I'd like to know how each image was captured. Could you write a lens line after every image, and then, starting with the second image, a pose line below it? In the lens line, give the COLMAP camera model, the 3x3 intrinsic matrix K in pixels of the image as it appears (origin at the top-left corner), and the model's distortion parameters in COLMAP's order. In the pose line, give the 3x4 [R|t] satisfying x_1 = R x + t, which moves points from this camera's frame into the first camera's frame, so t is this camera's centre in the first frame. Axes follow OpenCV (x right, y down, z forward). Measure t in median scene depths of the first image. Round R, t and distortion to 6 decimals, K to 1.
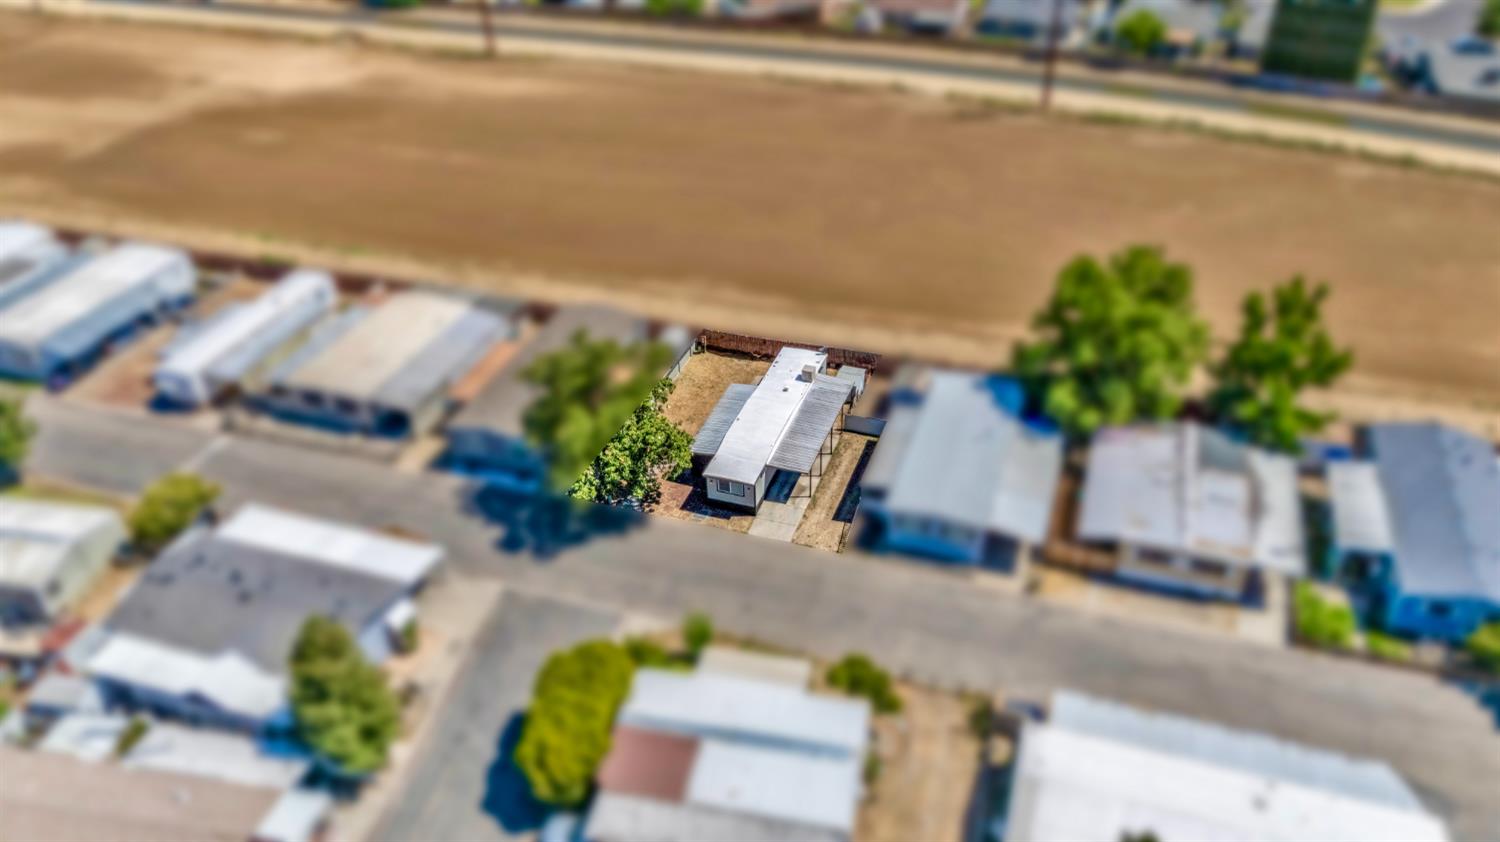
lens RADIAL K [[1100.0, 0, 750.0], [0, 1100.0, 421.0], [0, 0, 1]] dist [0.029763, -0.004051]
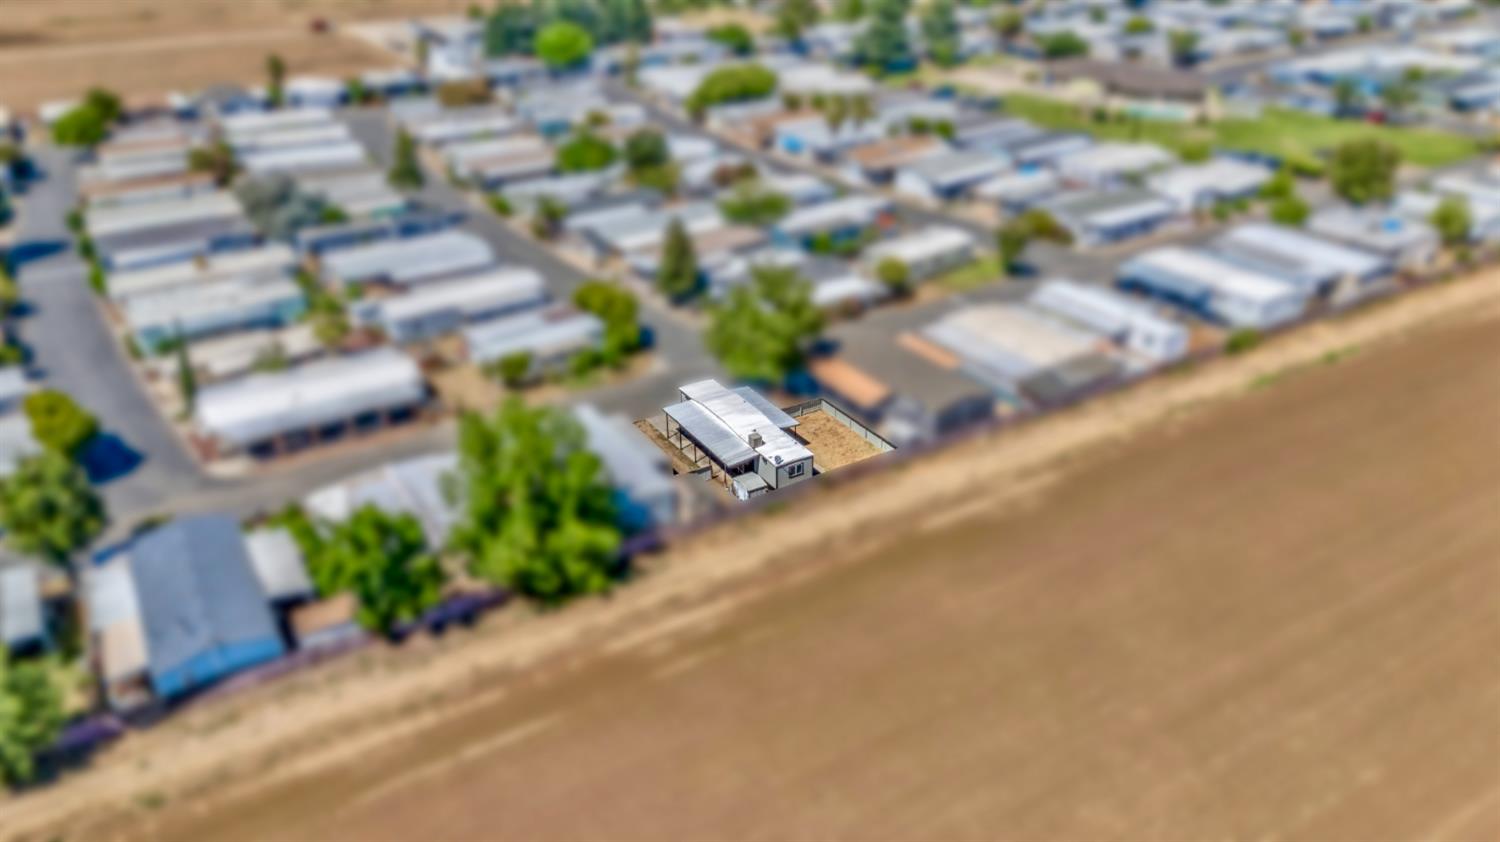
lens RADIAL K [[1100.0, 0, 750.0], [0, 1100.0, 421.0], [0, 0, 1]] dist [0.029763, -0.004051]
pose [[-0.635938, 0.388781, -0.666657, 0.831959], [-0.417748, 0.552919, 0.720949, -0.897768], [0.648899, 0.736974, -0.189210, 1.260270]]
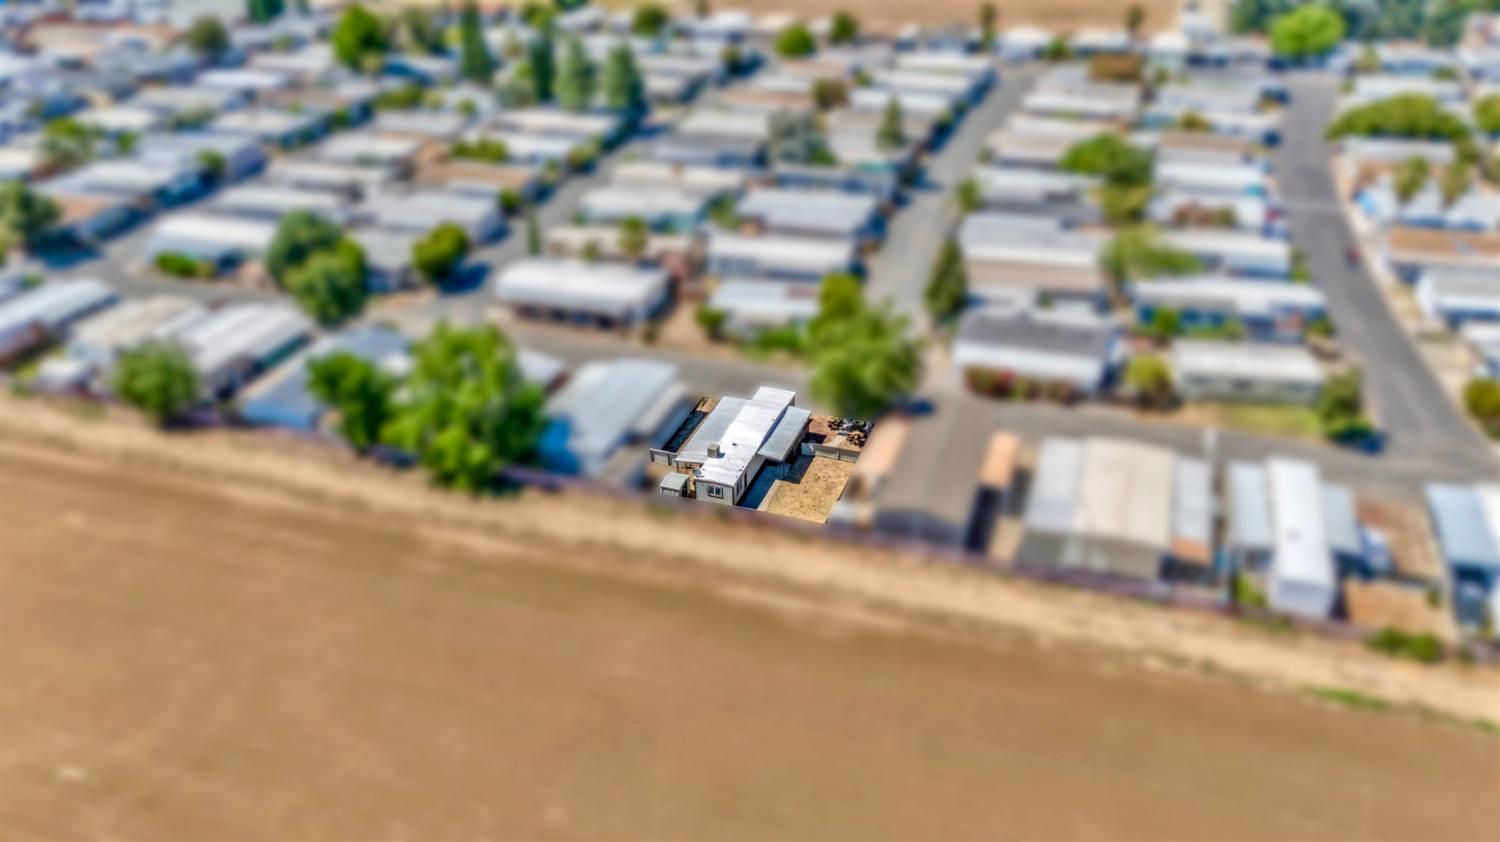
lens RADIAL K [[1100.0, 0, 750.0], [0, 1100.0, 421.0], [0, 0, 1]] dist [0.029763, -0.004051]
pose [[-0.998877, 0.039655, 0.025911, -0.018181], [0.040031, 0.414204, 0.909303, -1.180861], [0.025327, 0.909320, -0.415327, 1.541175]]
